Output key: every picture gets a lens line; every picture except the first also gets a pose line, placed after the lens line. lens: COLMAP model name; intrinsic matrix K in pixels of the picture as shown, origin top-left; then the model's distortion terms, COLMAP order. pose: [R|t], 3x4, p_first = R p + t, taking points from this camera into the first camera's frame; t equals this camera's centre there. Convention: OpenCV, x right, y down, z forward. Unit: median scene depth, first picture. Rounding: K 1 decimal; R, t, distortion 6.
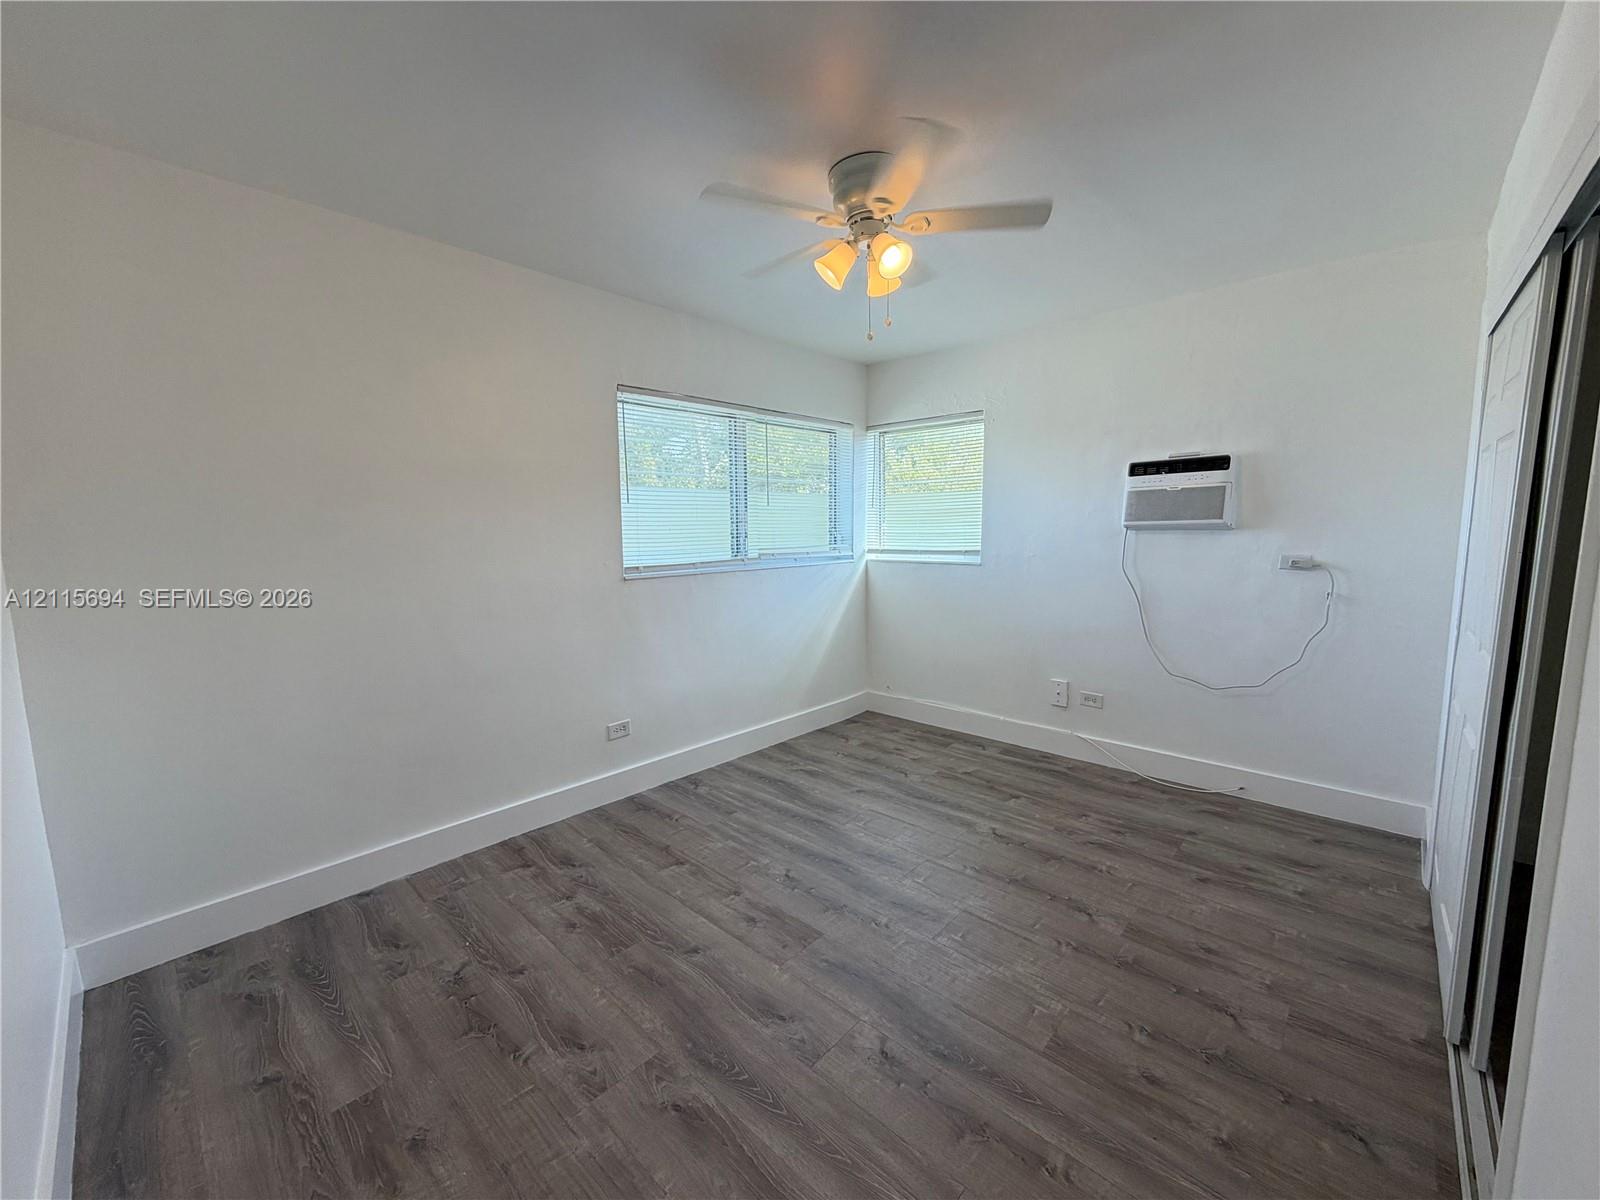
lens RADIAL K [[637.9, 0, 792.1], [0, 637.9, 597.3], [0, 0, 1]] dist [0.000742, 0.000215]
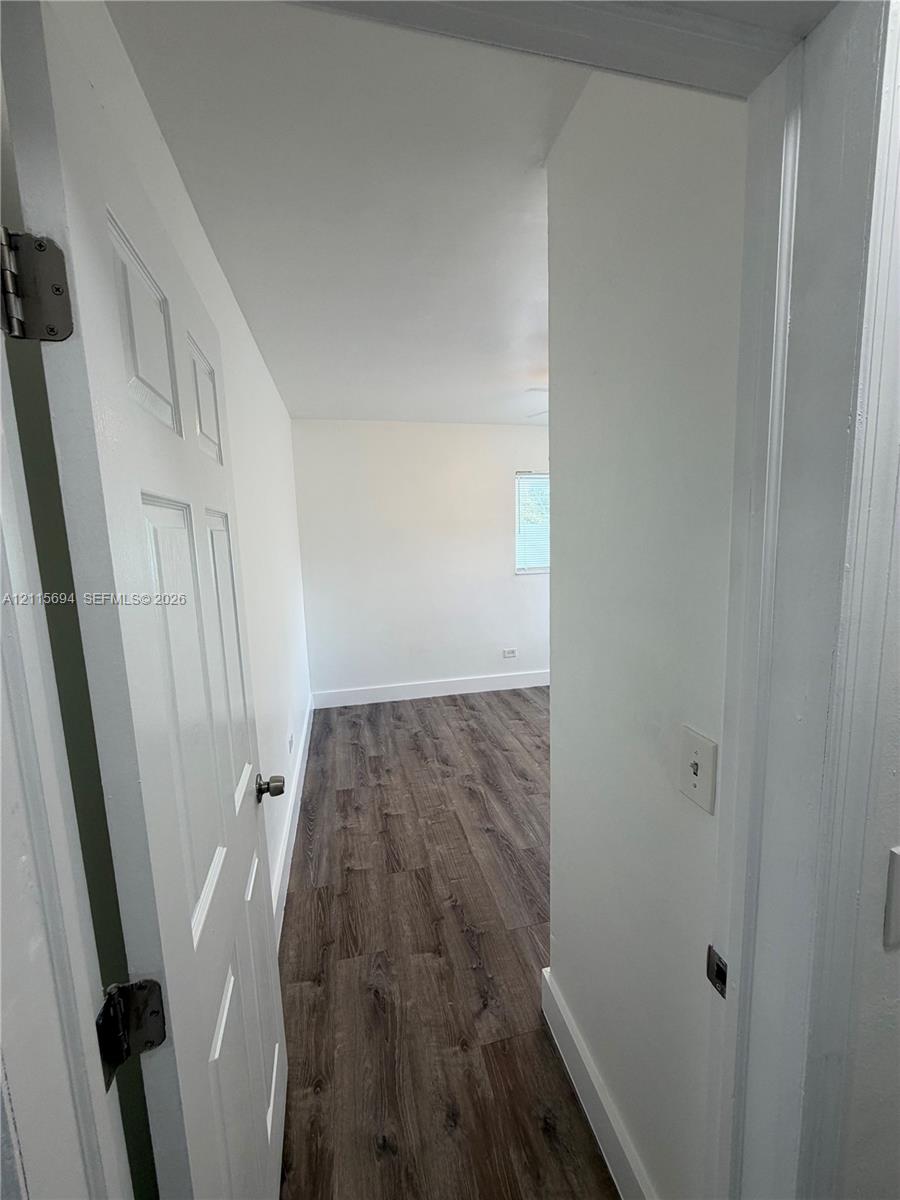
lens RADIAL K [[478.4, 0, 449.2], [0, 478.4, 597.4], [0, 0, 1]] dist [0.000742, 0.000215]
pose [[0.831442, 0.064905, -0.551808, 0.486754], [-0.044843, 0.997752, 0.049792, -0.029208], [0.553799, -0.016654, 0.832484, -0.394886]]
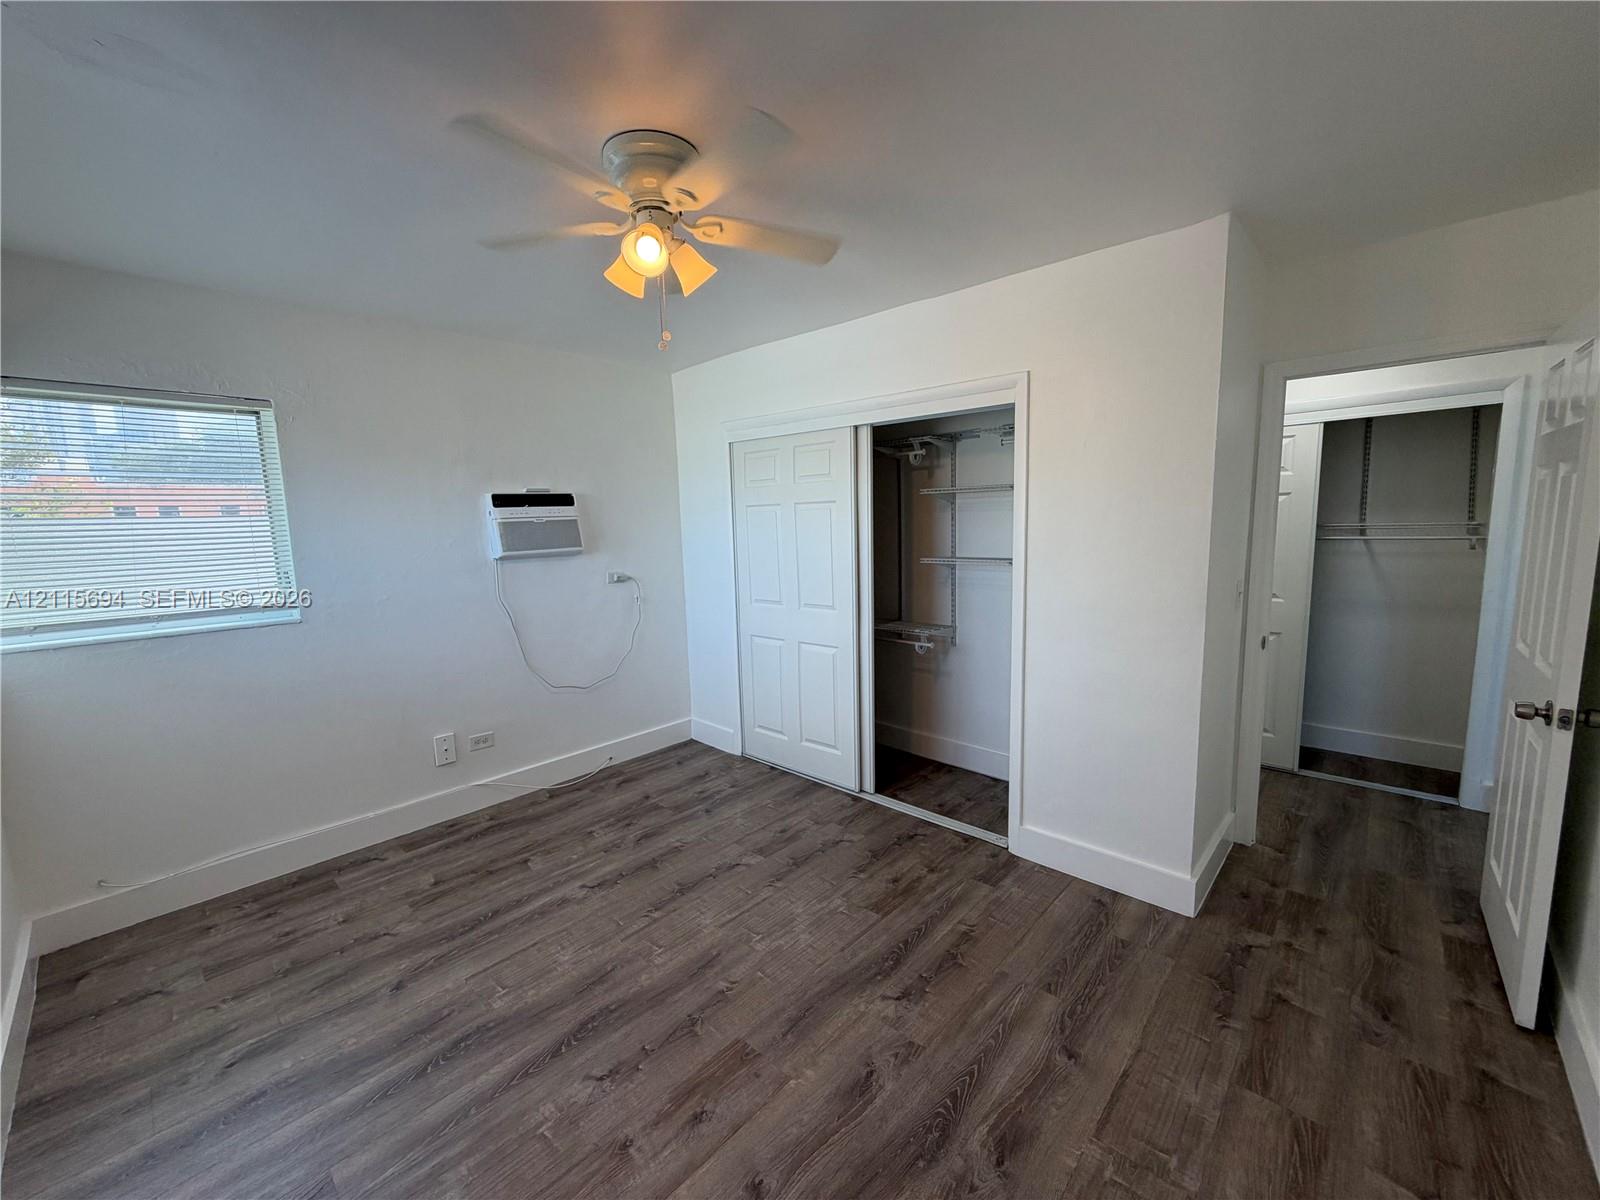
lens RADIAL K [[637.9, 0, 793.7], [0, 637.9, 611.3], [0, 0, 1]] dist [0.000742, 0.000215]
pose [[-0.001625, -0.127920, 0.991783, -0.679042], [0.143163, 0.981538, 0.126833, -0.126427], [-0.989698, 0.142193, 0.016719, 0.768624]]
